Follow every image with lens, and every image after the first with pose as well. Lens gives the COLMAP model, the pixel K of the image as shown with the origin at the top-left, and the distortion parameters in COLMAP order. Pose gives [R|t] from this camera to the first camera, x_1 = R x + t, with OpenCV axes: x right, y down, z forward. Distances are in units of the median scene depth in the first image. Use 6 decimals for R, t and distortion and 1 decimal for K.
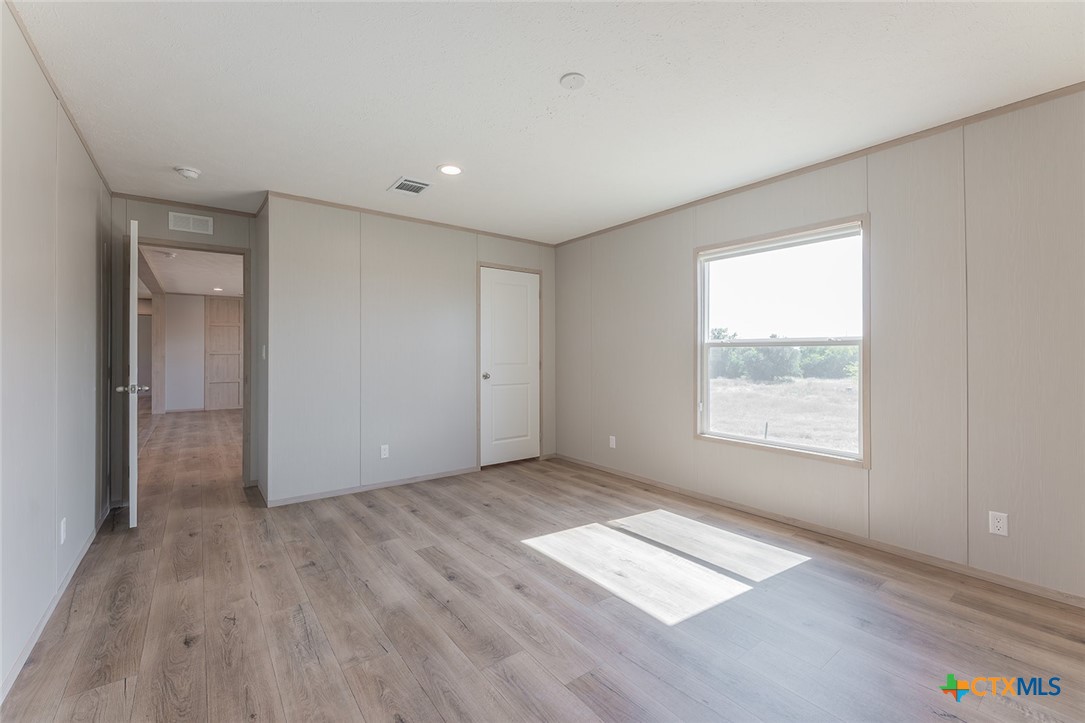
lens RADIAL K [[449.1, 0, 532.6], [0, 449.1, 358.6], [0, 0, 1]] dist [-0.001873, -0.000552]
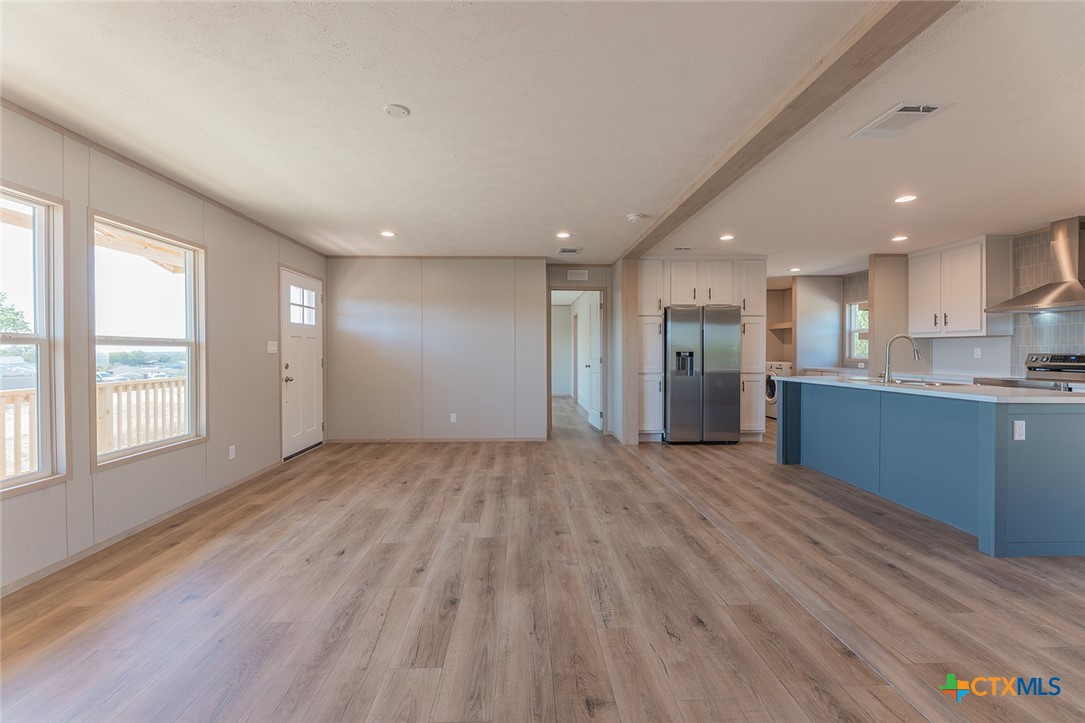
lens RADIAL K [[438.6, 0, 534.7], [0, 438.6, 354.9], [0, 0, 1]] dist [-0.000536, -0.002932]
pose [[-0.818004, -0.001701, 0.575210, -0.837383], [0.011220, 0.999758, 0.018912, -0.019675], [-0.575103, 0.021924, -0.817787, 1.653231]]
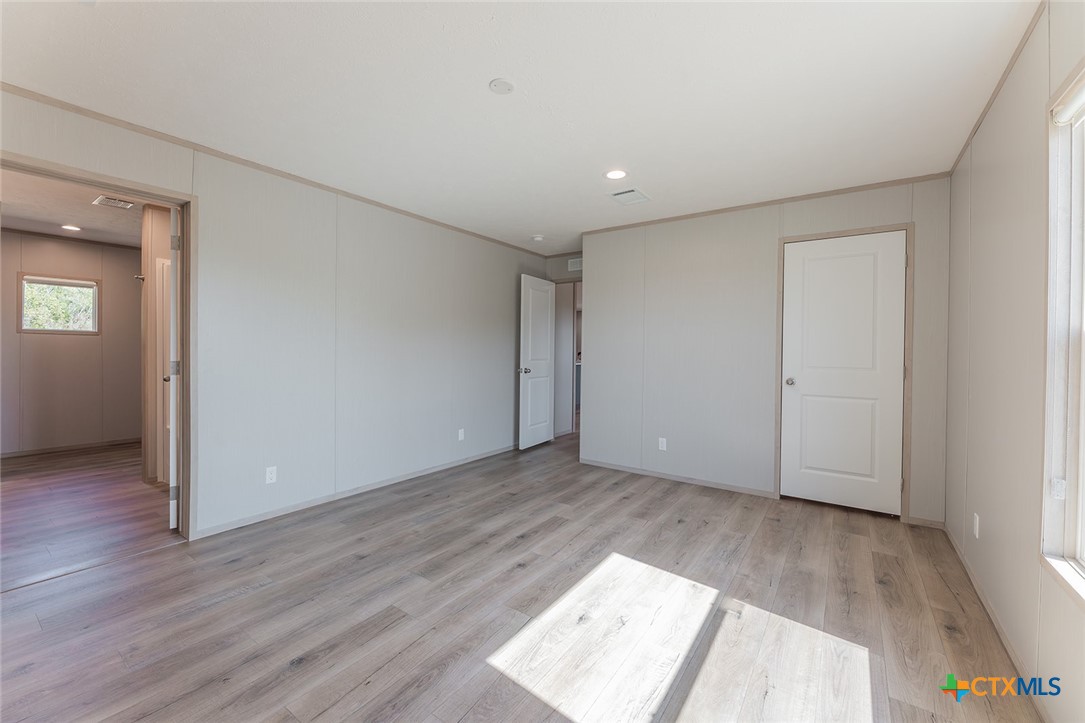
lens RADIAL K [[434.6, 0, 538.4], [0, 434.6, 355.0], [0, 0, 1]] dist [-0.001850, -0.000370]
pose [[0.308212, 0.014209, -0.951212, 0.958060], [-0.021060, 0.999745, 0.008110, -0.009916], [0.951085, 0.017533, 0.308433, 0.692412]]
